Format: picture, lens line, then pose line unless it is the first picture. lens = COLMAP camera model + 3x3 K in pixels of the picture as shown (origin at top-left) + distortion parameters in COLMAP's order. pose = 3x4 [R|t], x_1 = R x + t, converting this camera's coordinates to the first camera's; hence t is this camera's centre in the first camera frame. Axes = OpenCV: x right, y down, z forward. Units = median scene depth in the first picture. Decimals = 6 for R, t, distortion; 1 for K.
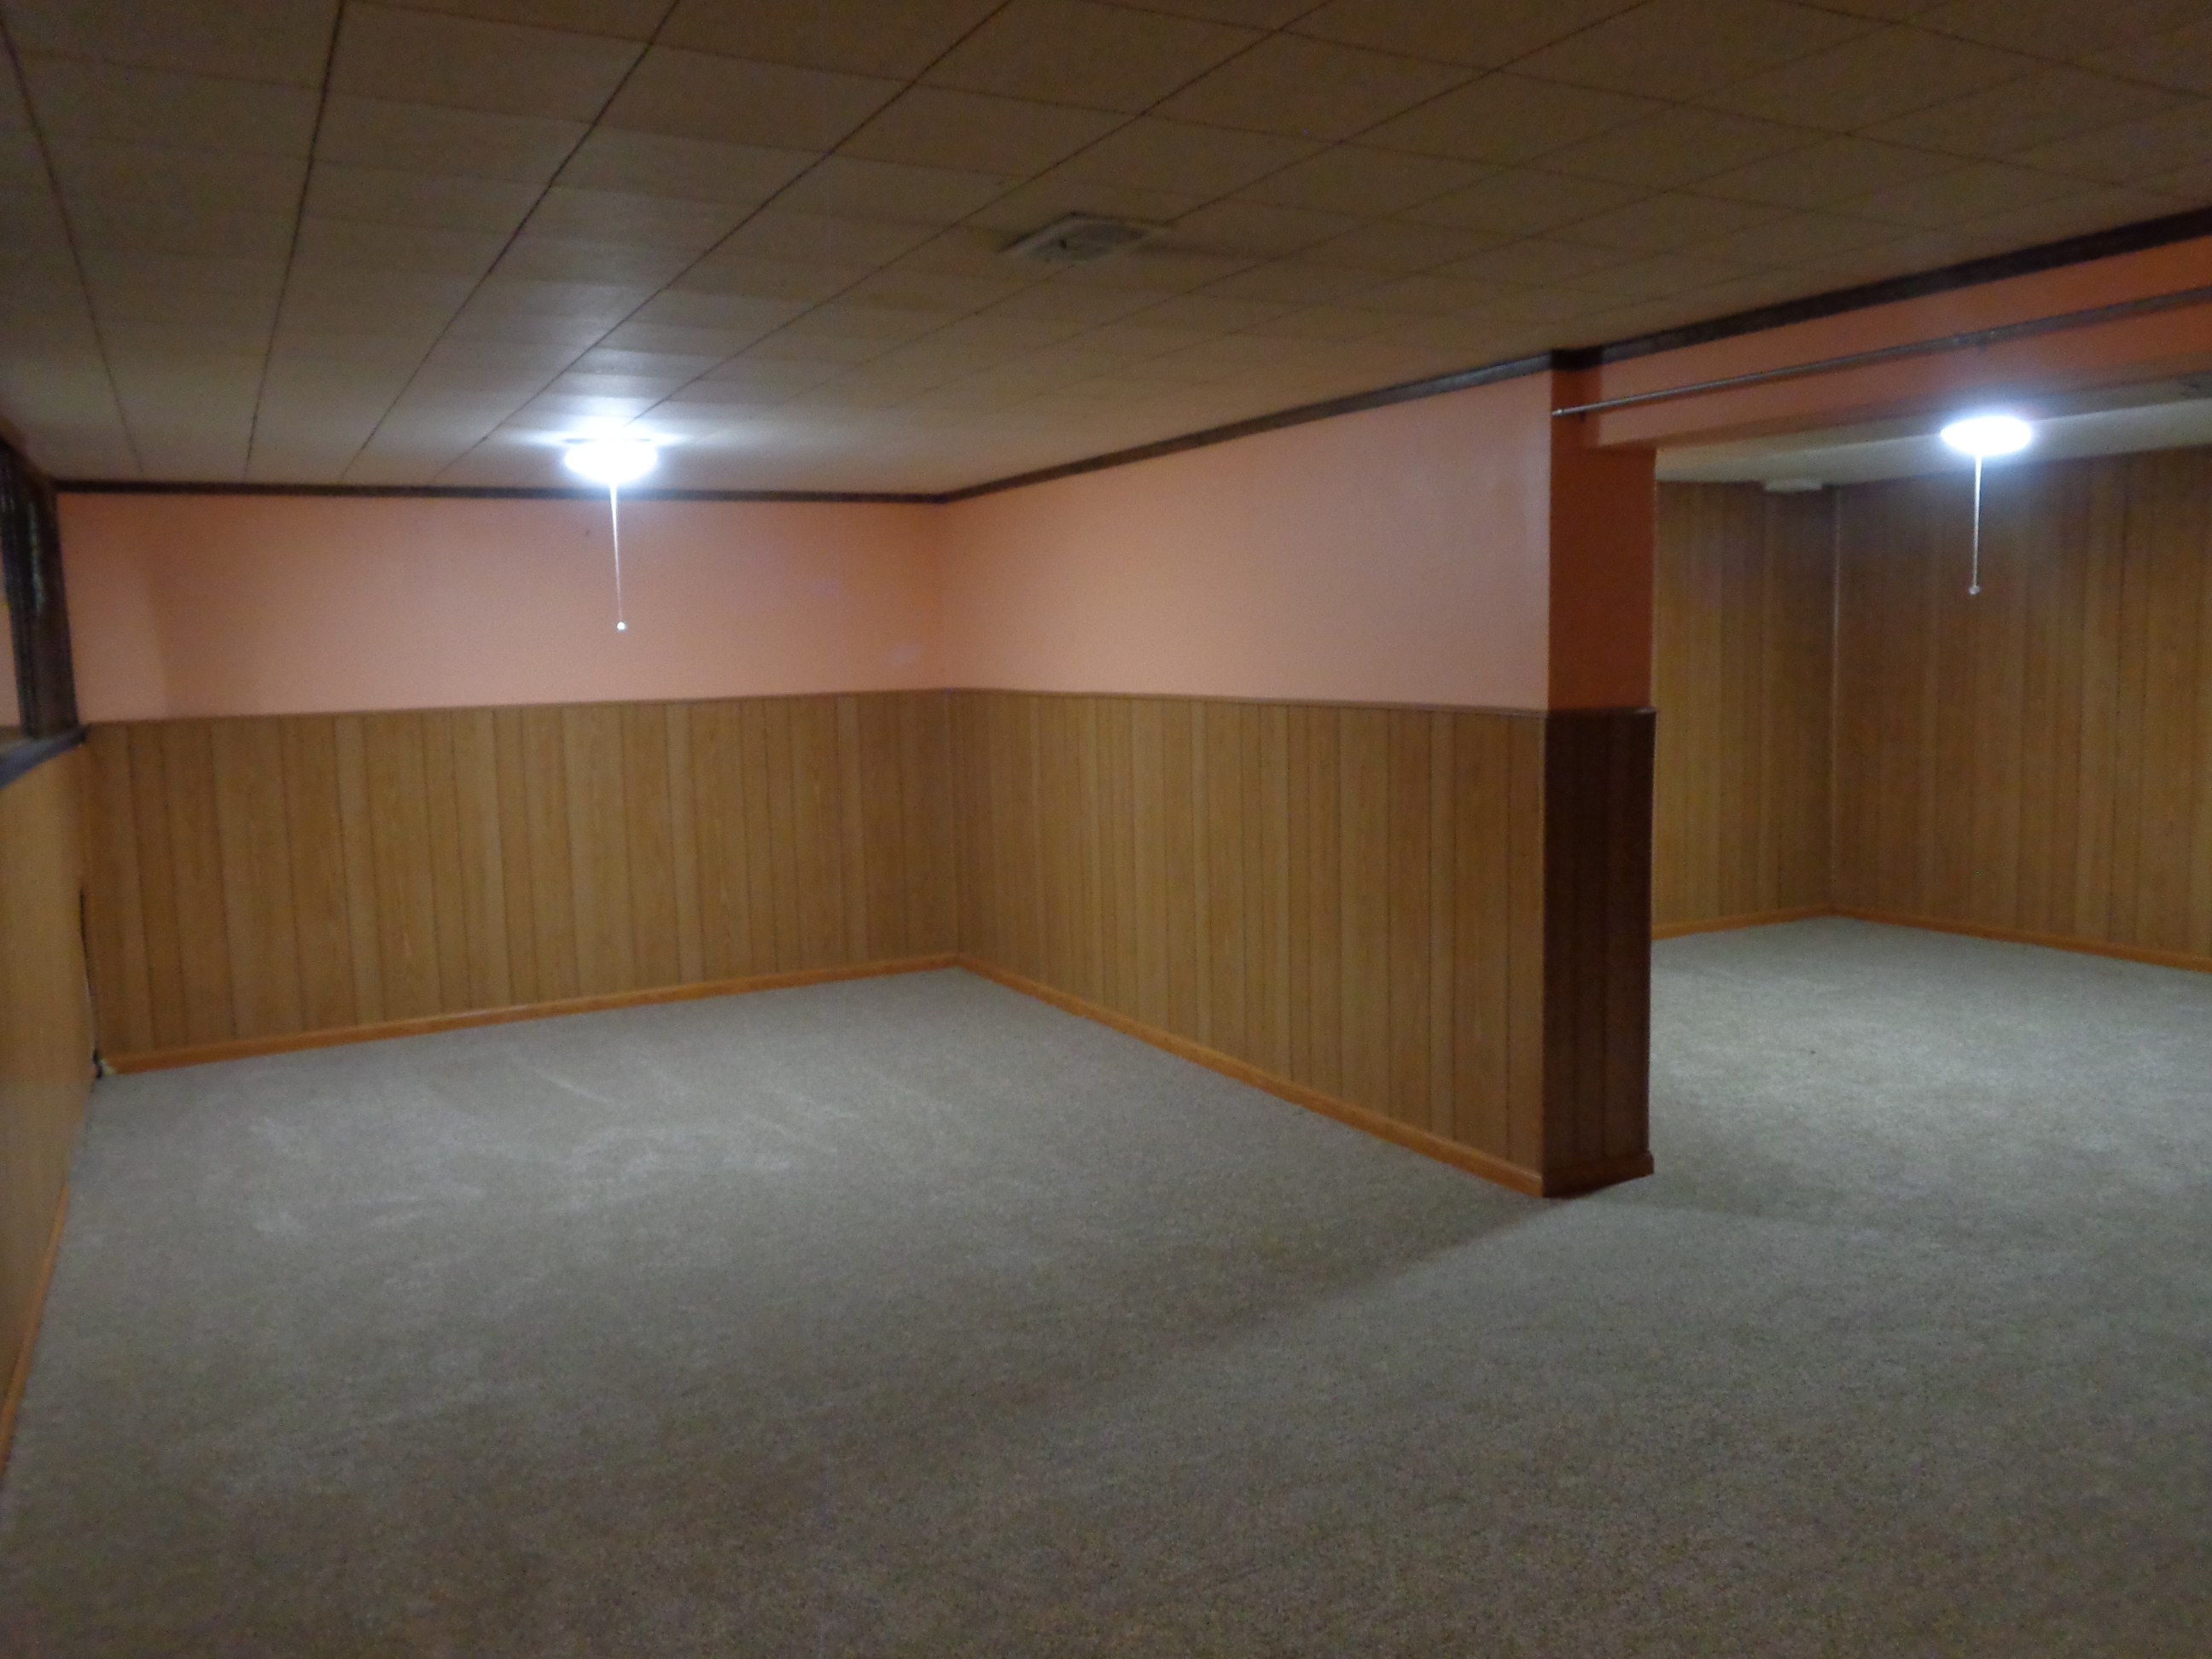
lens RADIAL K [[1678.6, 0, 1106.0], [0, 1678.6, 829.5], [0, 0, 1]] dist [-0.001106, 0.010271]
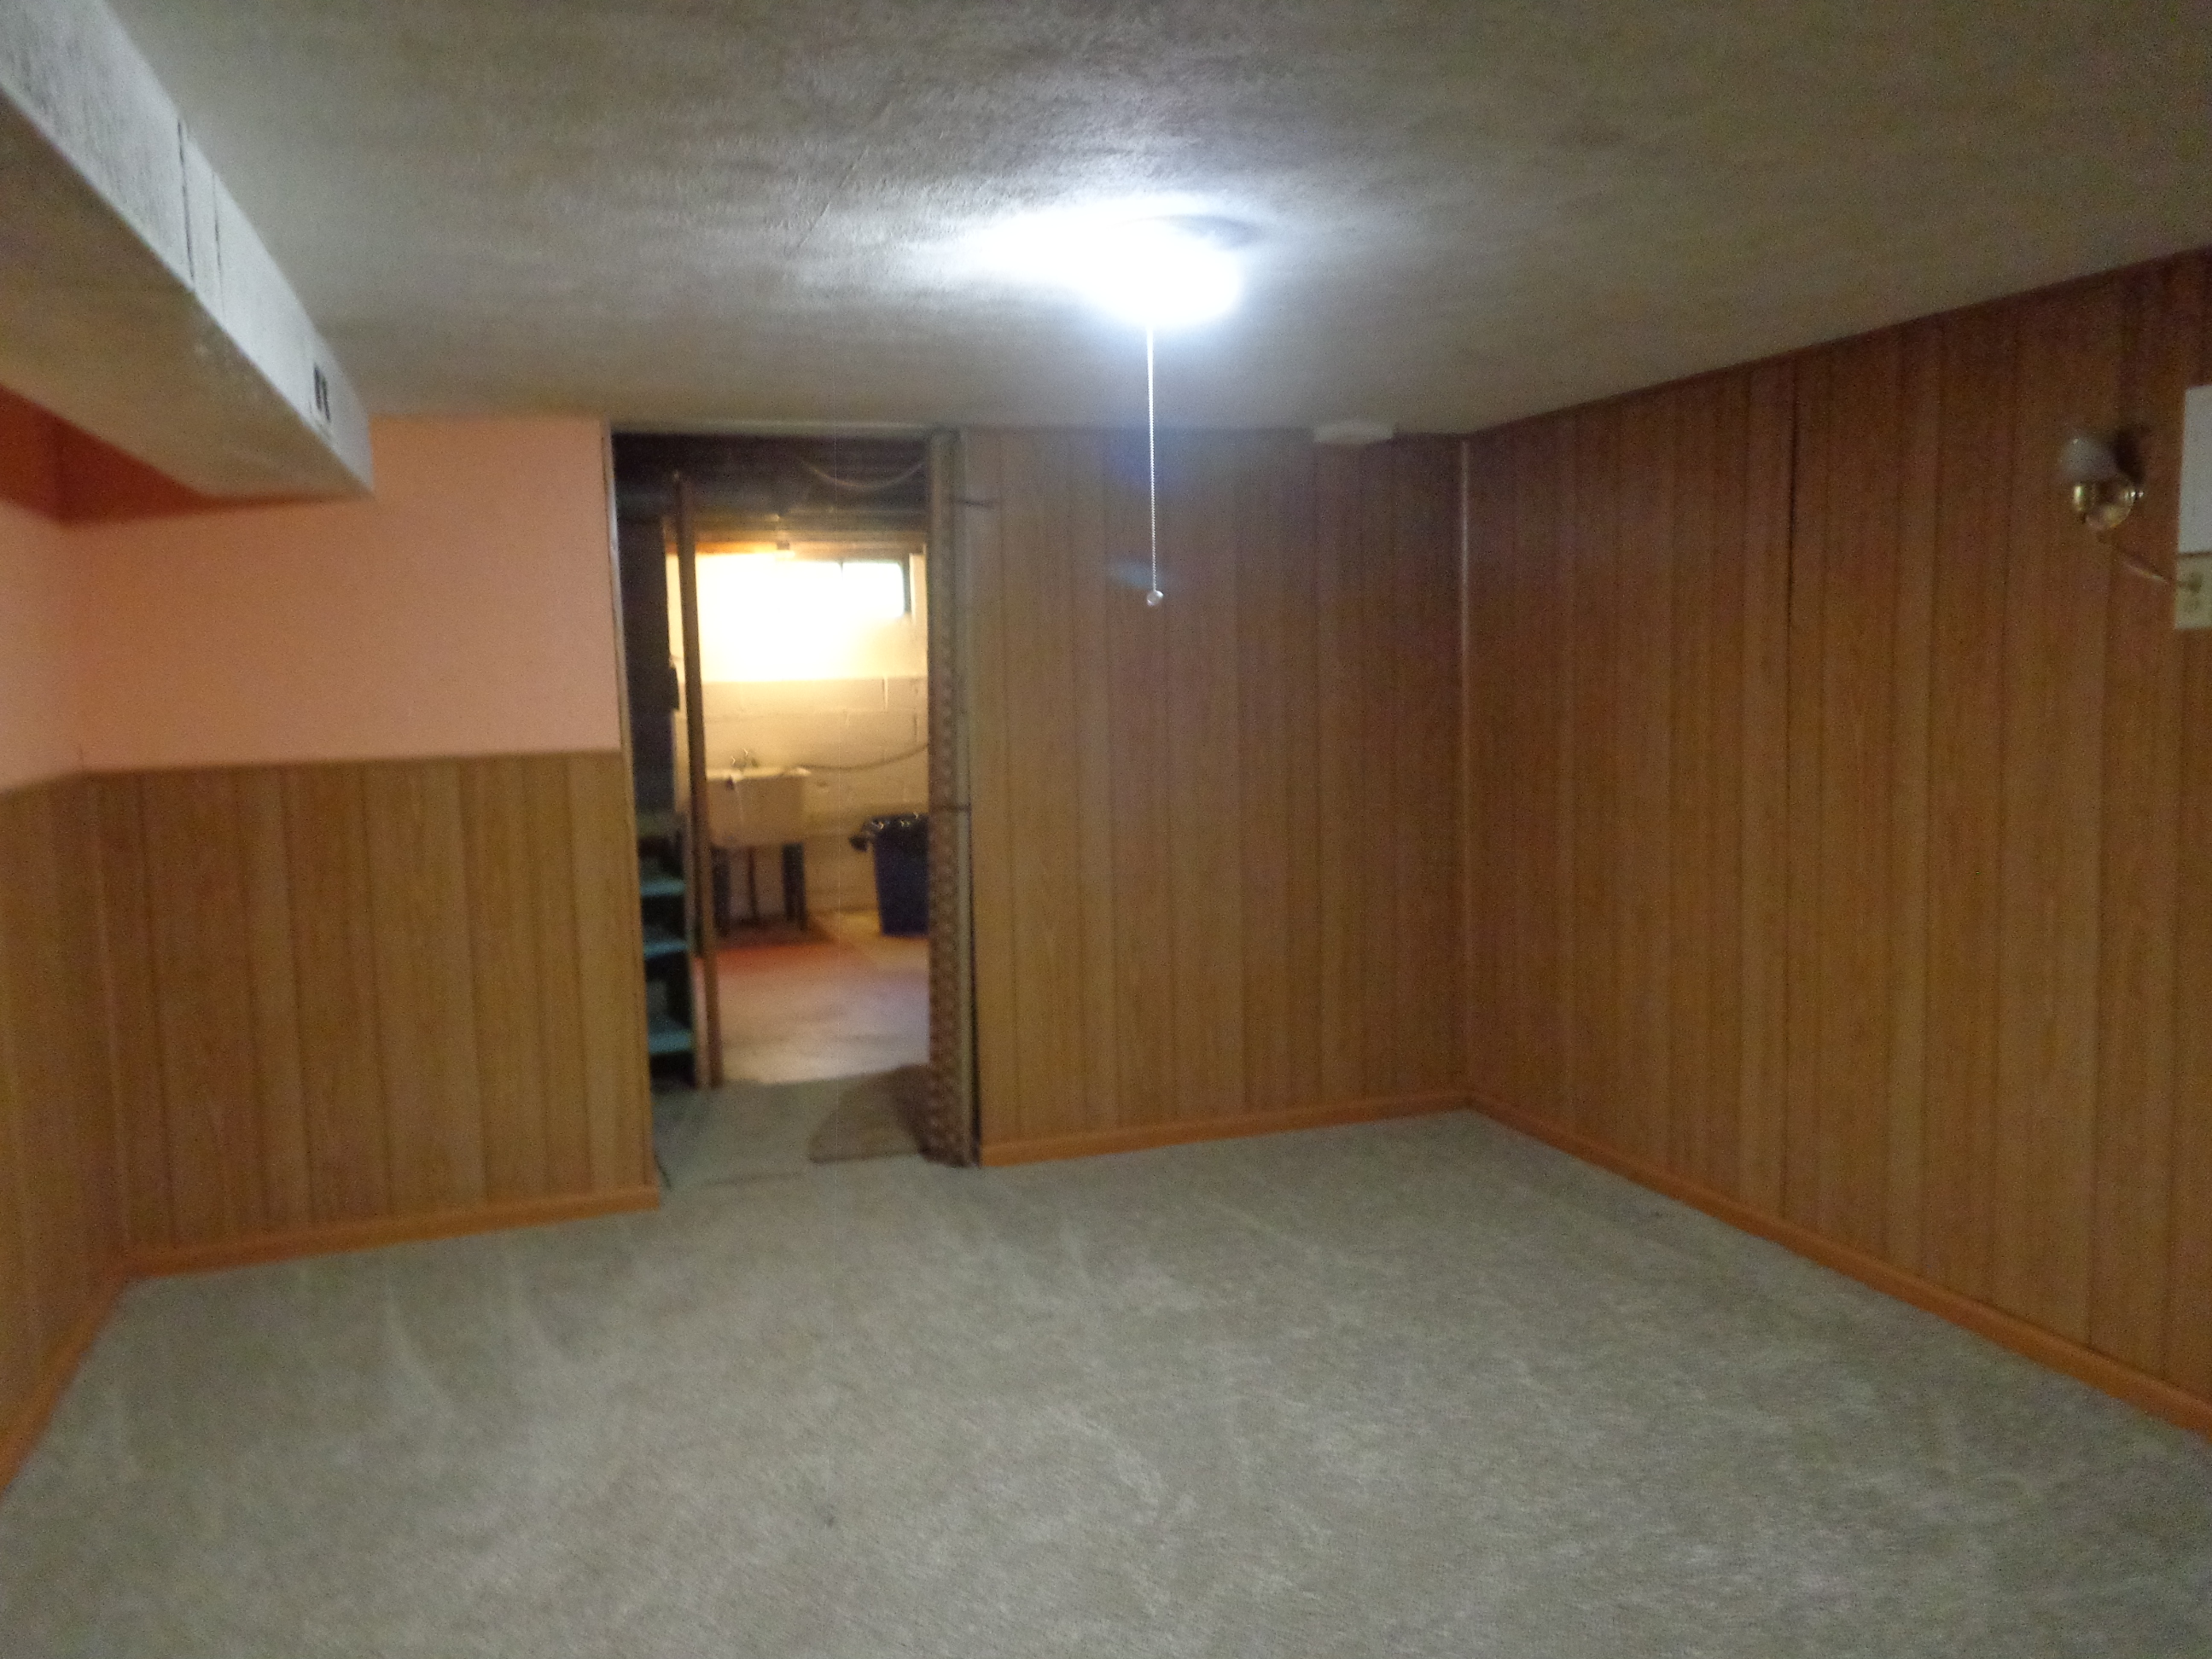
lens RADIAL K [[1678.6, 0, 1106.0], [0, 1678.6, 829.5], [0, 0, 1]] dist [-0.001106, 0.010271]
pose [[0.989667, 0.022040, -0.141680, 0.288812], [-0.022314, 0.999751, -0.000340, -0.038013], [0.141637, 0.003498, 0.989913, 0.263112]]
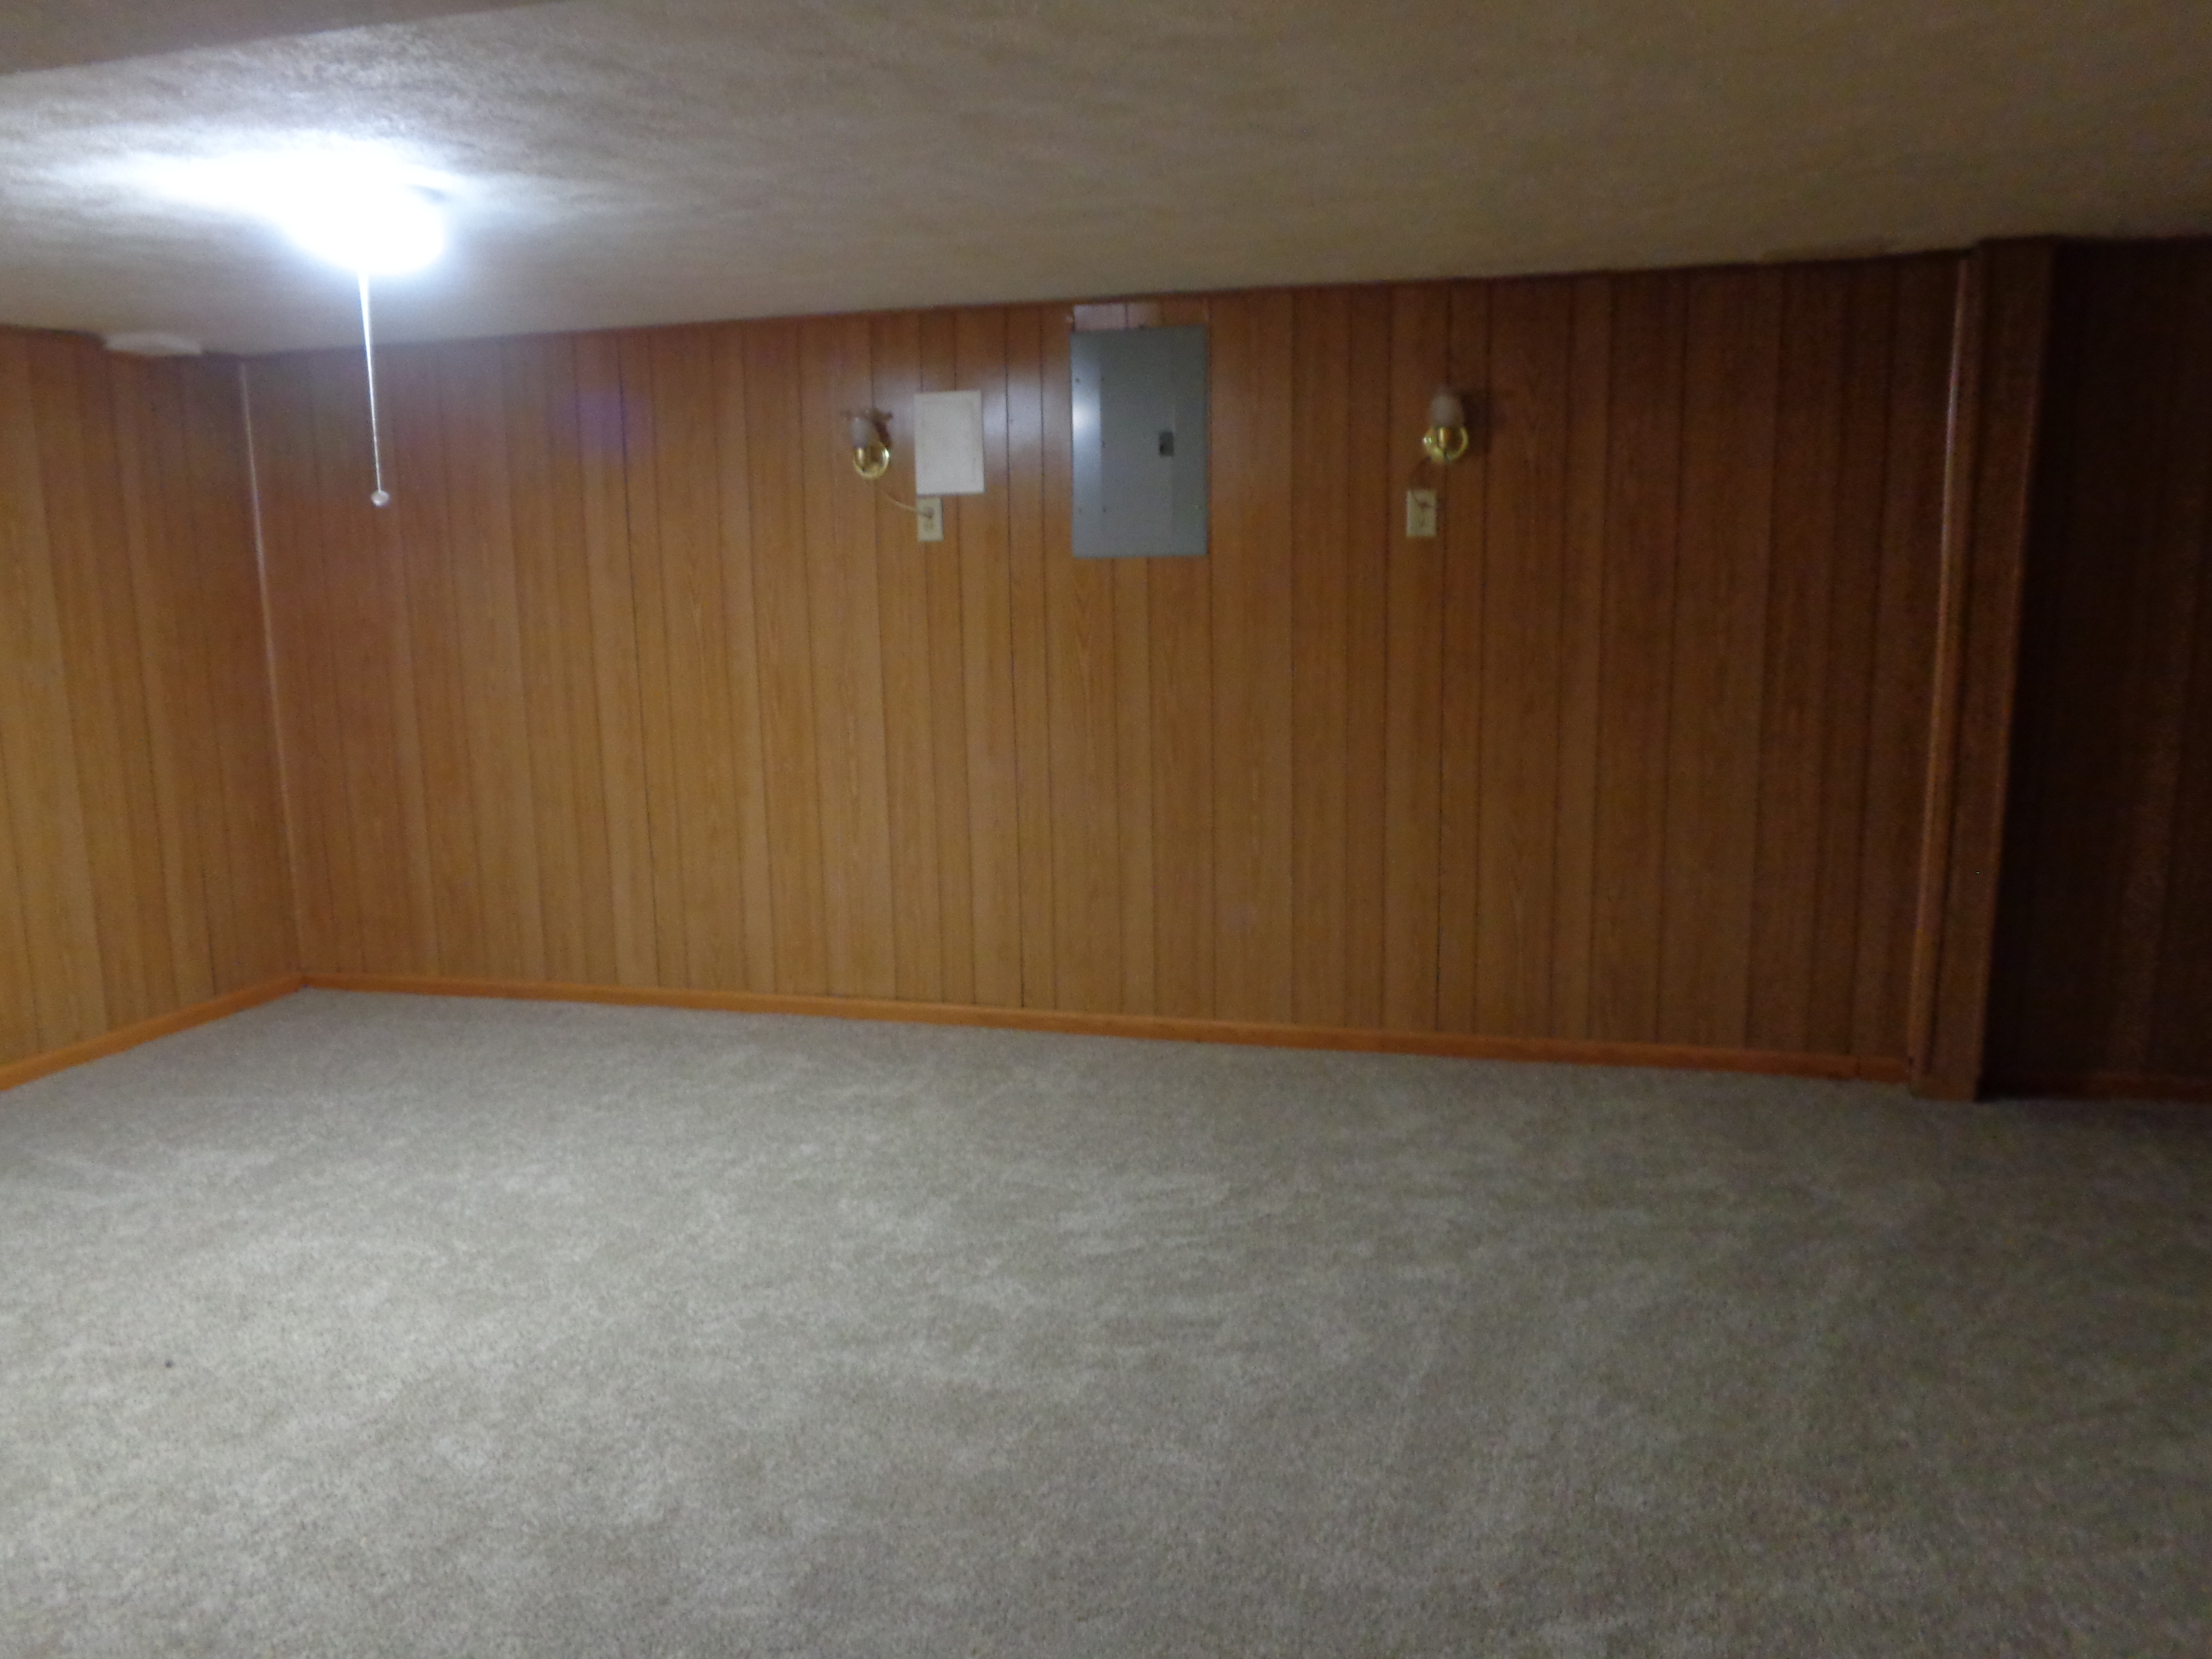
lens RADIAL K [[1660.4, 0, 1114.3], [0, 1660.4, 821.0], [0, 0, 1]] dist [-0.007232, 0.011715]
pose [[0.698120, -0.101528, 0.708745, 0.141059], [0.082290, 0.994713, 0.061436, -0.023546], [-0.711236, 0.015433, 0.702784, 0.212689]]
